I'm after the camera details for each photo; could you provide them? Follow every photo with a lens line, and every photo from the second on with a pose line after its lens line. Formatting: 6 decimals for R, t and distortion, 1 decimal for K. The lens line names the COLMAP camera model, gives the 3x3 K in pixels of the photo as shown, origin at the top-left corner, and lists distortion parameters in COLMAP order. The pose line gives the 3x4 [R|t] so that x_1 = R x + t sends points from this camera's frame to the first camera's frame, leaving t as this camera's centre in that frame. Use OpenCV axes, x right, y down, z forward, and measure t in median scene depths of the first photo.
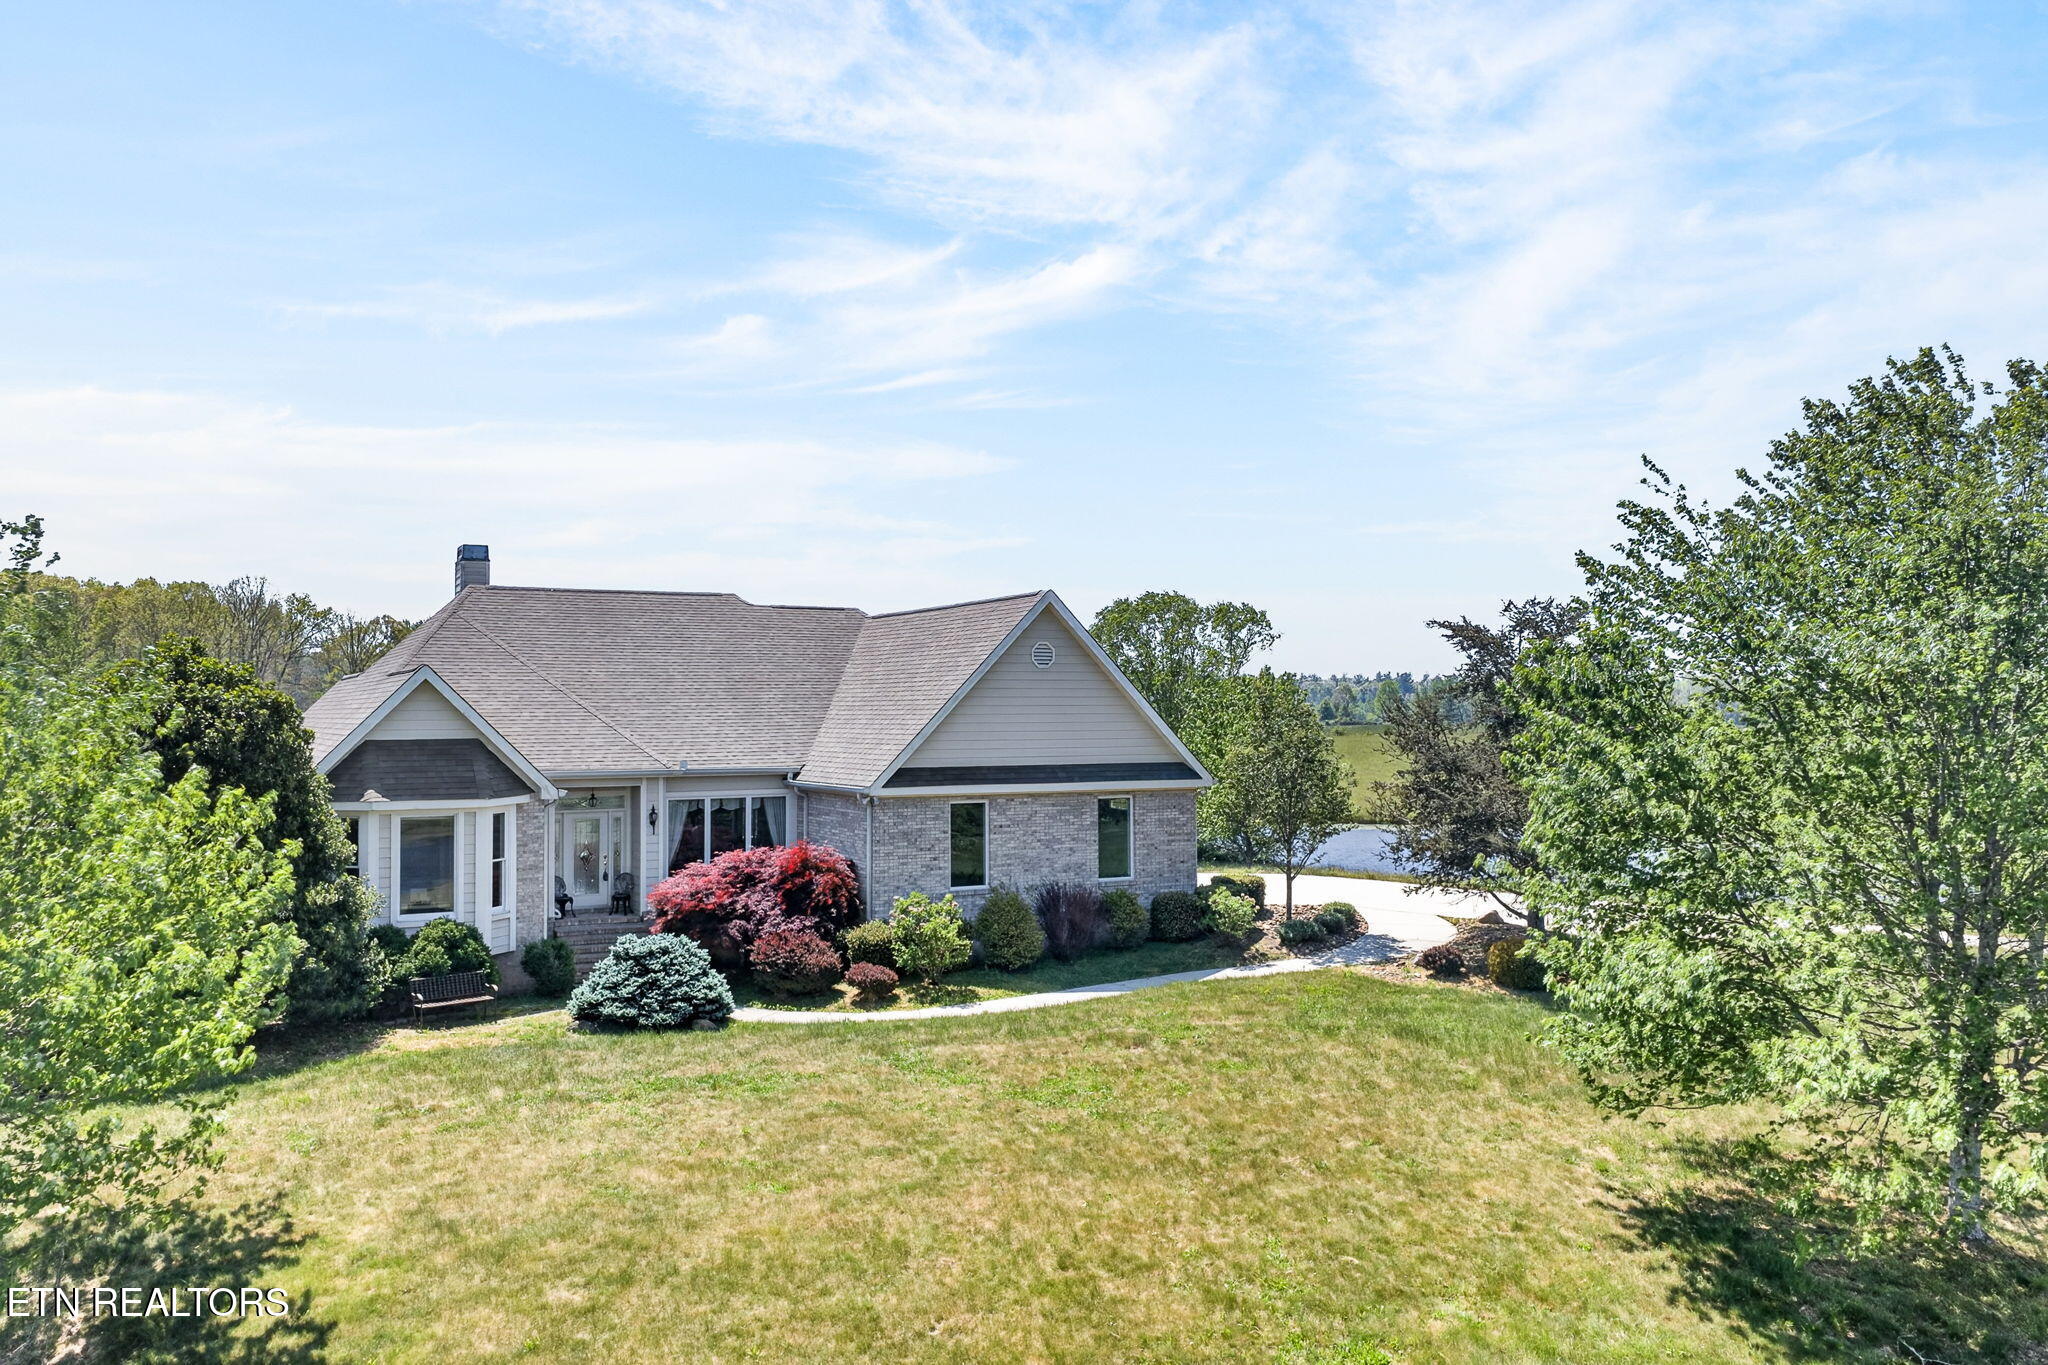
lens RADIAL K [[1664.0, 0, 1041.2], [0, 1664.0, 690.3], [0, 0, 1]] dist [0.041536, -0.051015]
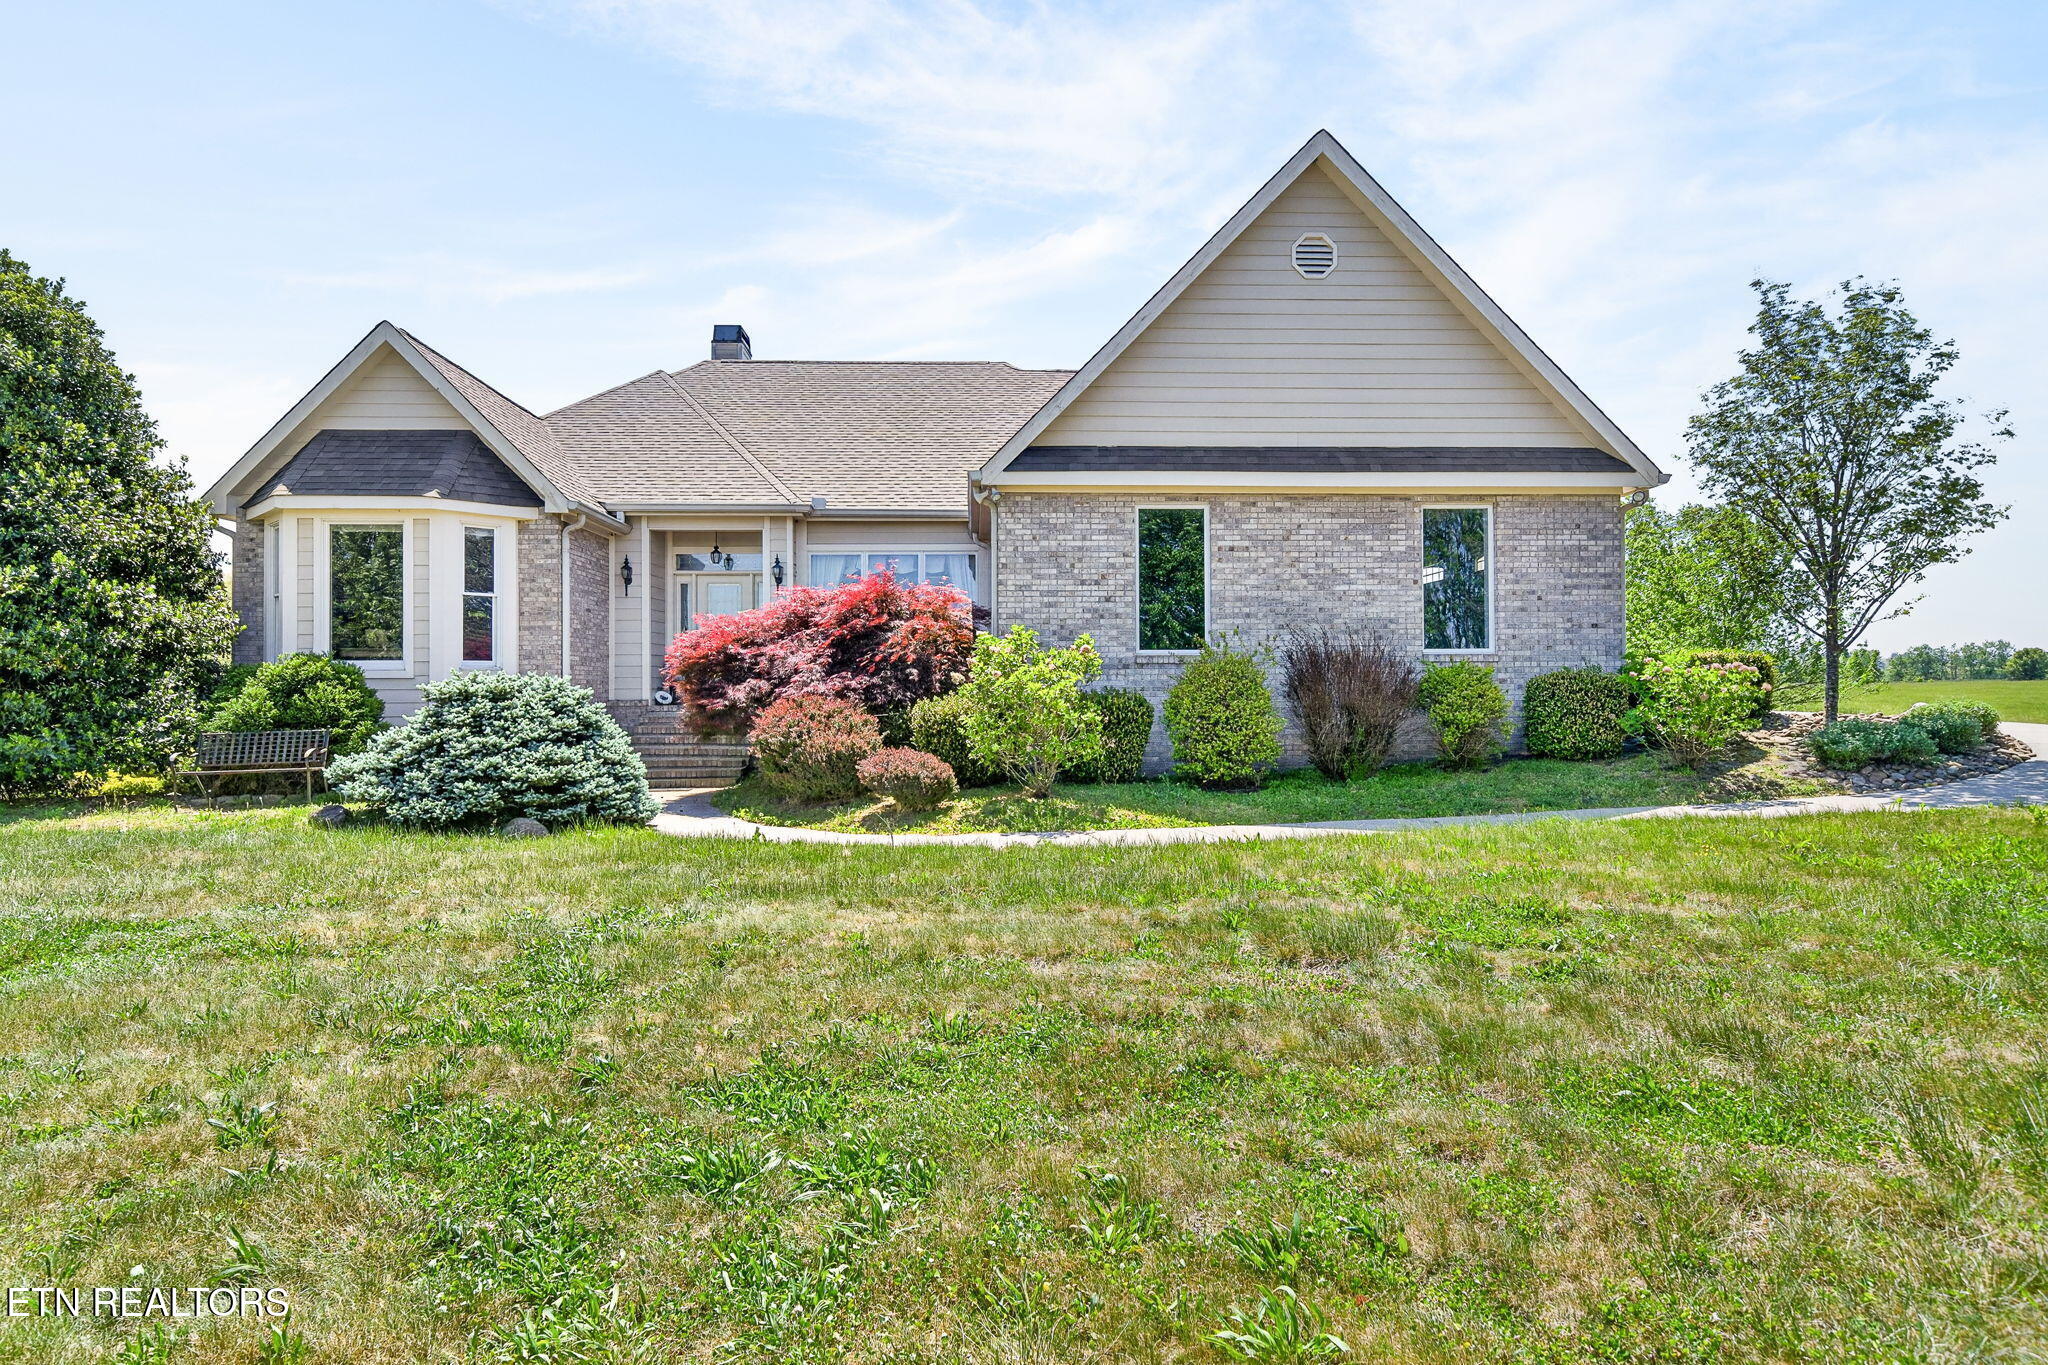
lens RADIAL K [[1081.7, 0, 1023.6], [0, 1081.7, 686.0], [0, 0, 1]] dist [-0.004768, -0.000658]
pose [[0.901654, -0.003986, -0.432440, 0.078572], [0.005855, 0.999978, 0.002990, 0.137897], [0.432419, -0.005228, 0.901658, 0.676346]]
